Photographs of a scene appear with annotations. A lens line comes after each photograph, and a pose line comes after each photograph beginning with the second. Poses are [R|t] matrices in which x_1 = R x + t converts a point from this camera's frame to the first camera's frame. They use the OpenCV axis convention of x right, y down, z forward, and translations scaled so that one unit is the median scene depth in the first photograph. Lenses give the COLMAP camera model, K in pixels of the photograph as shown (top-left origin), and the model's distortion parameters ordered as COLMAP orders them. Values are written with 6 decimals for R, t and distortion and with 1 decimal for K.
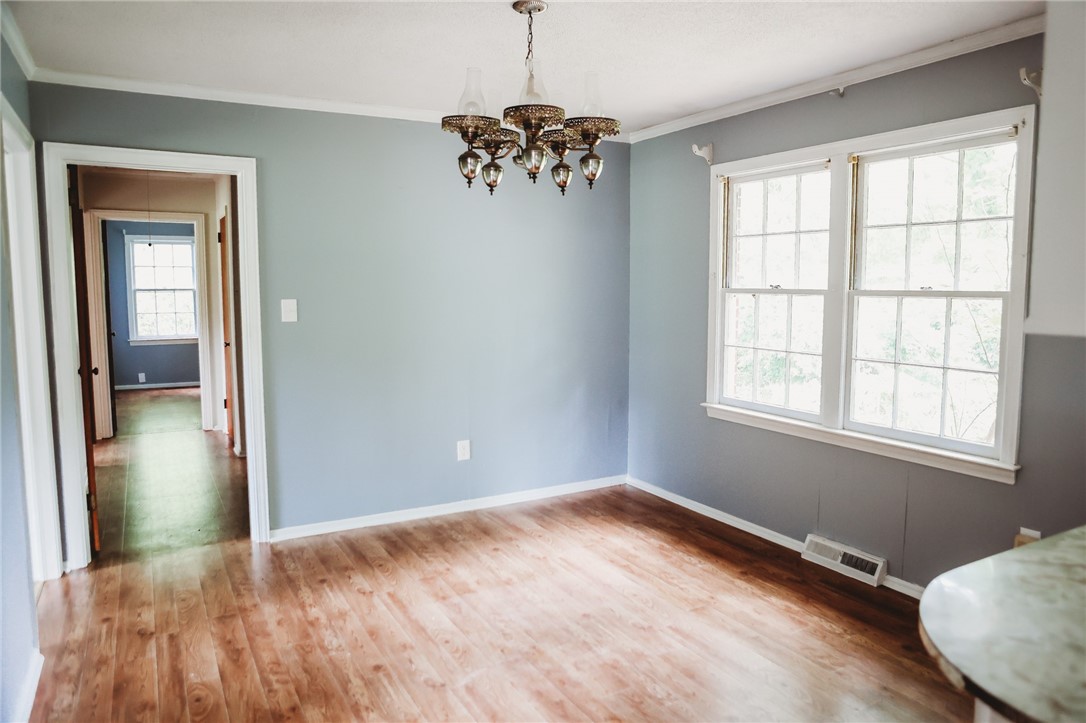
lens RADIAL K [[739.5, 0, 545.7], [0, 739.5, 359.6], [0, 0, 1]] dist [-0.080205, 0.035814]
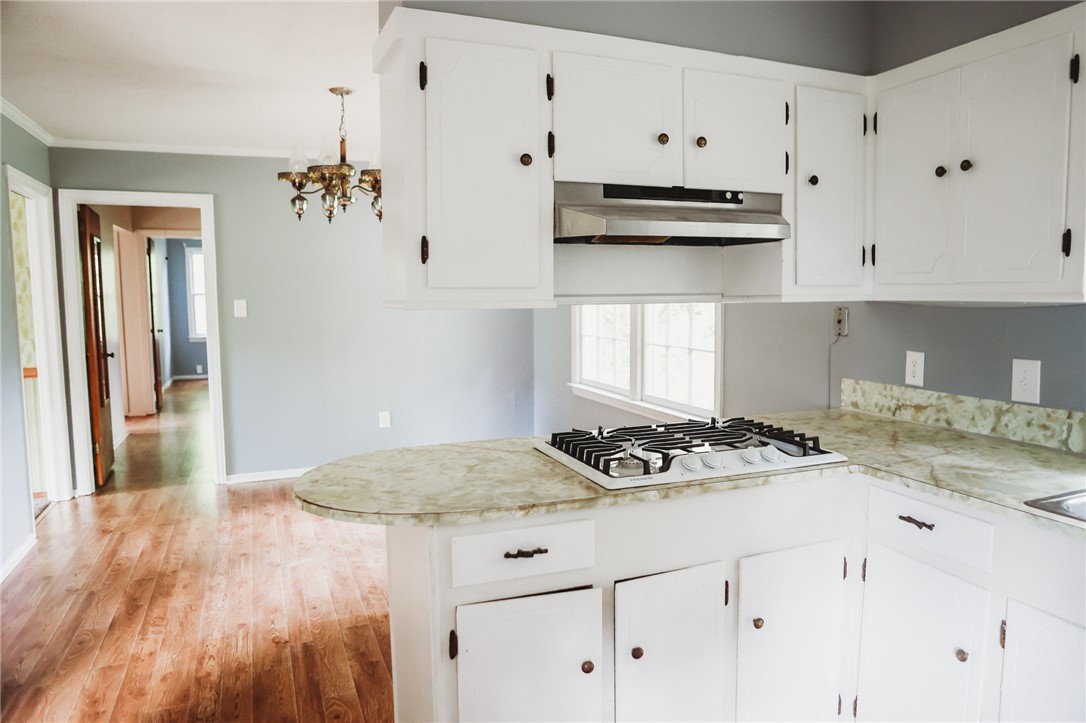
lens RADIAL K [[739.5, 0, 547.3], [0, 739.5, 364.3], [0, 0, 1]] dist [-0.080205, 0.035814]
pose [[0.991775, 0.004605, -0.127911, 0.452945], [-0.004271, 0.999987, 0.002885, 0.033553], [0.127923, -0.002315, 0.991781, -0.288803]]
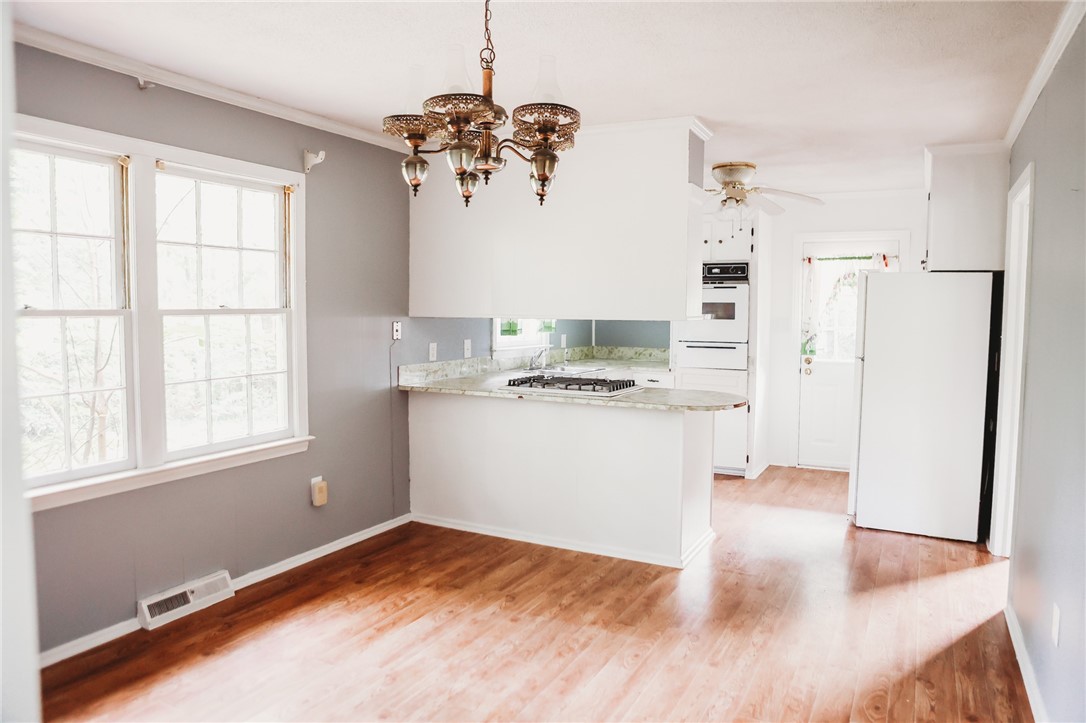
lens RADIAL K [[739.5, 0, 561.1], [0, 739.5, 360.7], [0, 0, 1]] dist [-0.080205, 0.035814]
pose [[-0.565173, -0.064945, 0.822412, -0.659117], [0.073875, 0.988907, 0.128861, -0.120518], [-0.821658, 0.133584, -0.554106, 1.184988]]
